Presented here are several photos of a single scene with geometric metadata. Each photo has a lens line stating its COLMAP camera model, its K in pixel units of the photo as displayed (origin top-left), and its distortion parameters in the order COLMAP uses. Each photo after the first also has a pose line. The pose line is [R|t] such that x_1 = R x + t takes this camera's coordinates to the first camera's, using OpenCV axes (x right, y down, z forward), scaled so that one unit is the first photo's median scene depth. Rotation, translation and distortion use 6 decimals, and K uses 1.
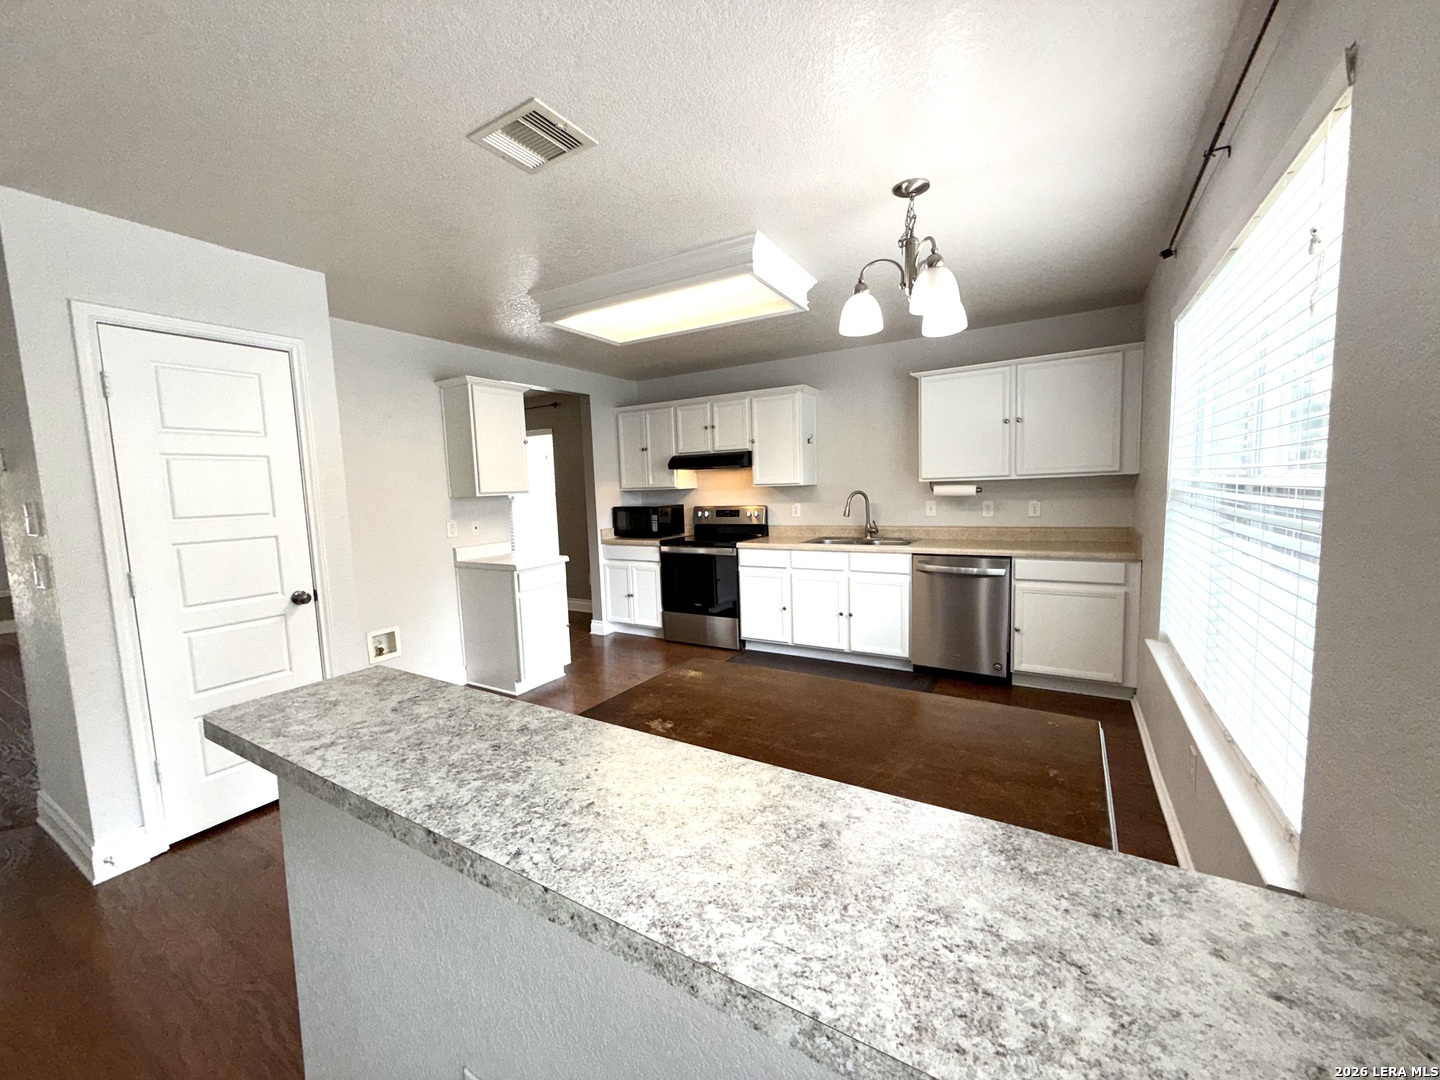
lens RADIAL K [[570.6, 0, 720.0], [0, 570.6, 540.0], [0, 0, 1]] dist [0.002763, 0.000314]
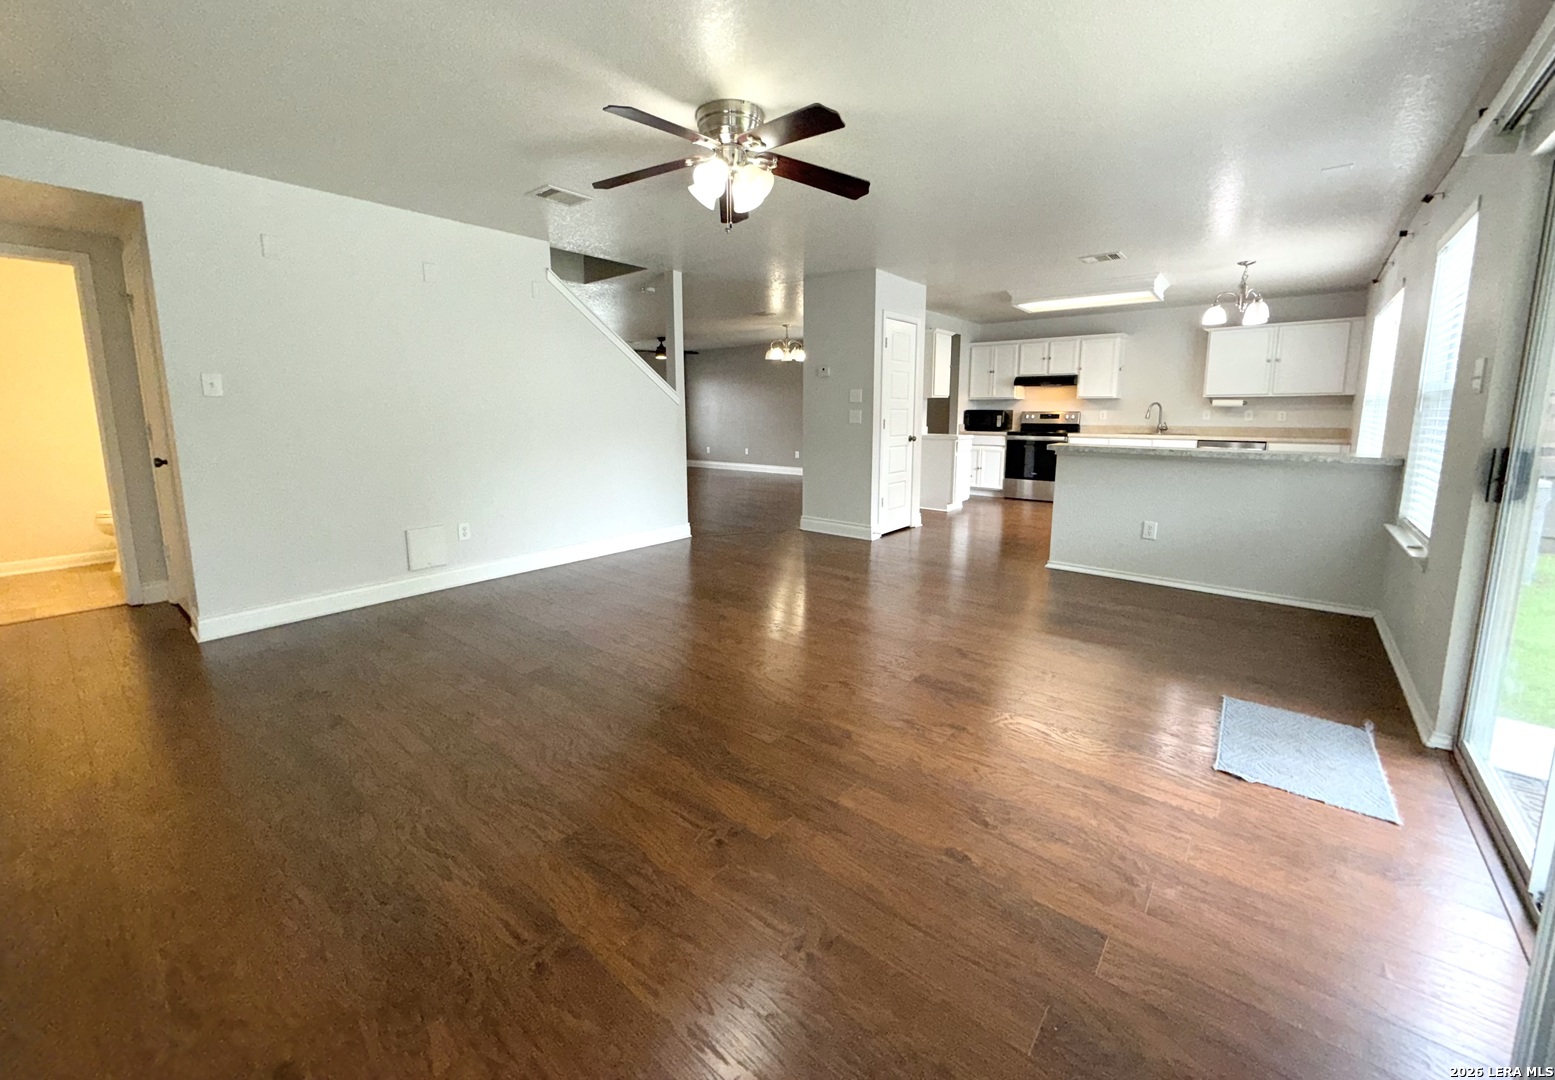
lens RADIAL K [[611.0, 0, 778.5], [0, 611.0, 494.5], [0, 0, 1]] dist [-0.002124, -0.000531]
pose [[0.988160, 0.052463, -0.144179, -0.496250], [-0.045914, 0.997773, 0.048381, 0.124658], [0.146396, -0.041188, 0.988368, -0.766773]]
